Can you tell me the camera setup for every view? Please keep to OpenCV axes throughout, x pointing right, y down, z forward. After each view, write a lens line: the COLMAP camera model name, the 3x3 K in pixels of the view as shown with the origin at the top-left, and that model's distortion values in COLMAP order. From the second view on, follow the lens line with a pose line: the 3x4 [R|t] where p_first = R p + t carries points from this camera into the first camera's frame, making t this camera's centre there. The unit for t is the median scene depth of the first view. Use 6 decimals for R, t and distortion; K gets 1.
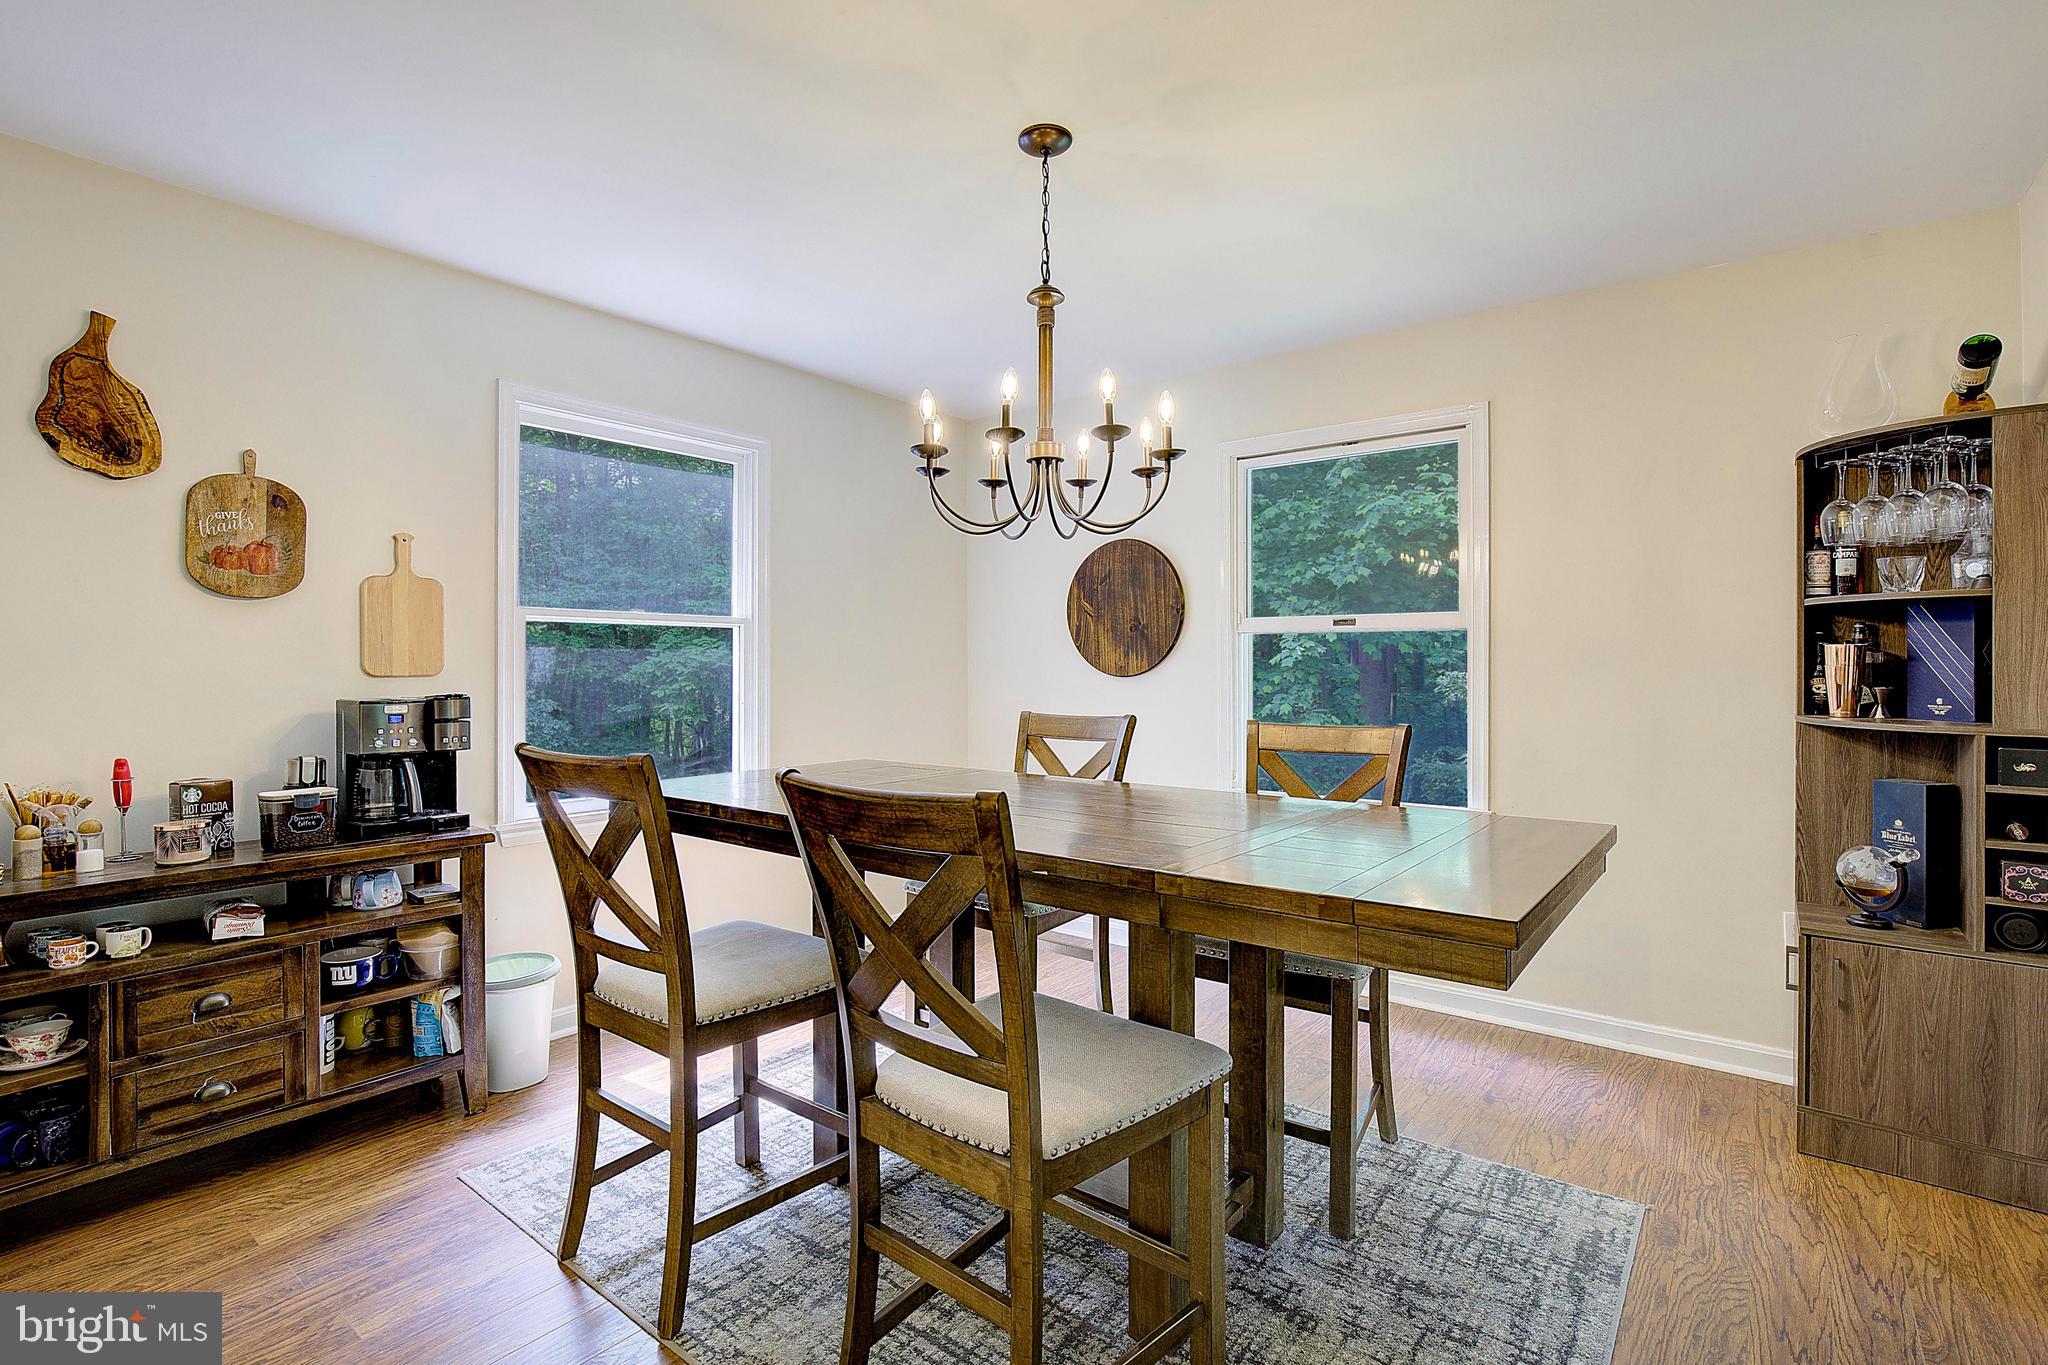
lens RADIAL K [[947.2, 0, 1045.0], [0, 947.2, 672.0], [0, 0, 1]] dist [-0.021442, 0.002218]
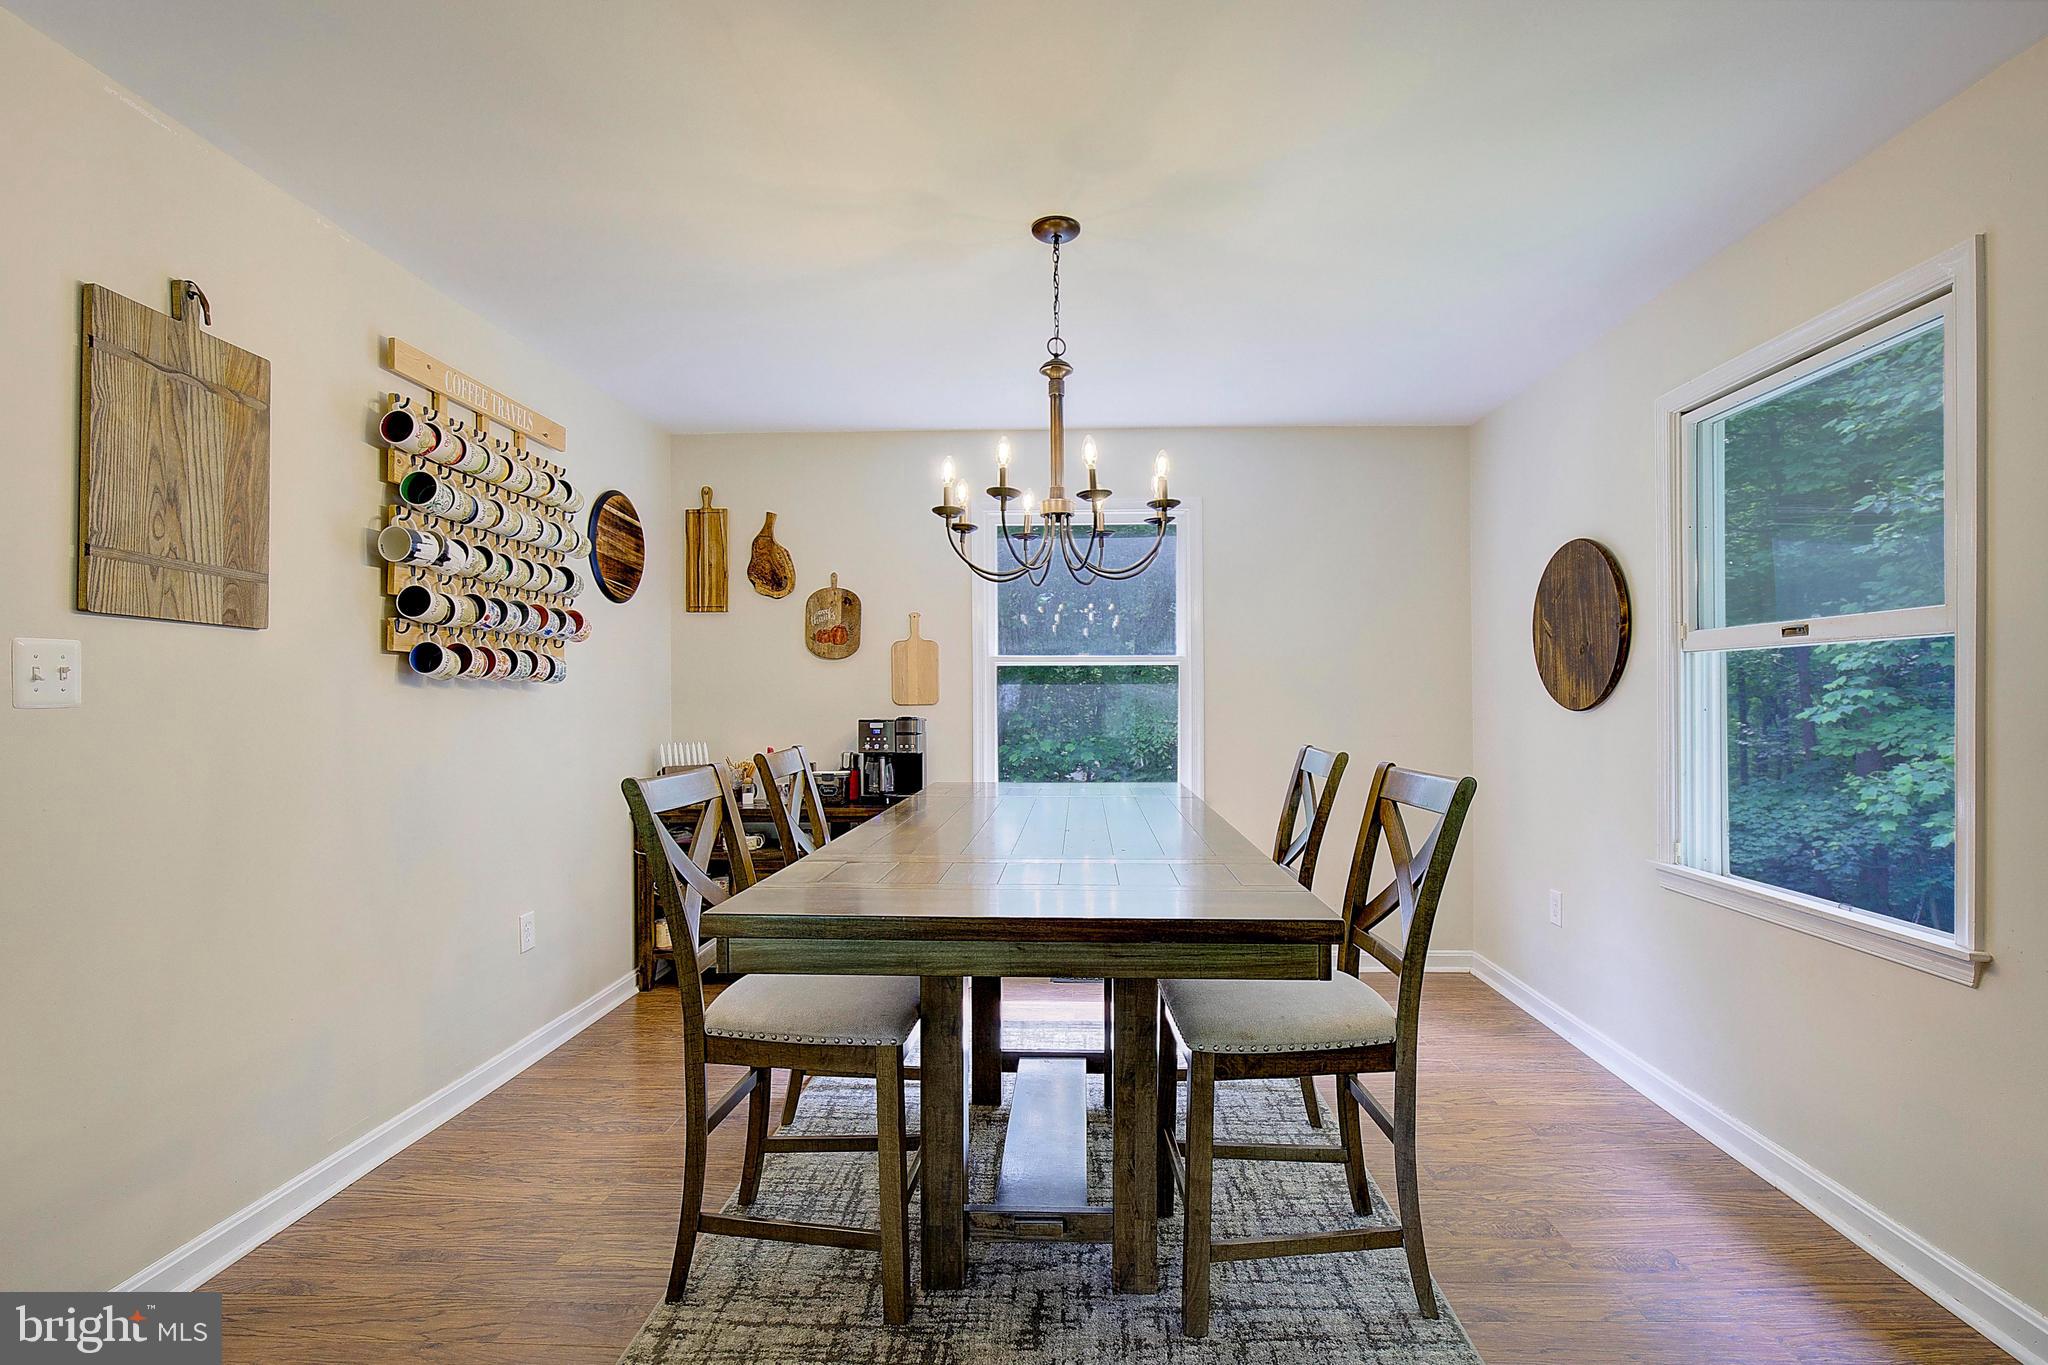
lens RADIAL K [[947.2, 0, 1035.1], [0, 947.2, 690.3], [0, 0, 1]] dist [-0.021442, 0.002218]
pose [[0.583143, -0.007221, -0.812338, 0.768602], [-0.004908, 0.999911, -0.012412, -0.000935], [0.812355, 0.011225, 0.583055, 0.277401]]
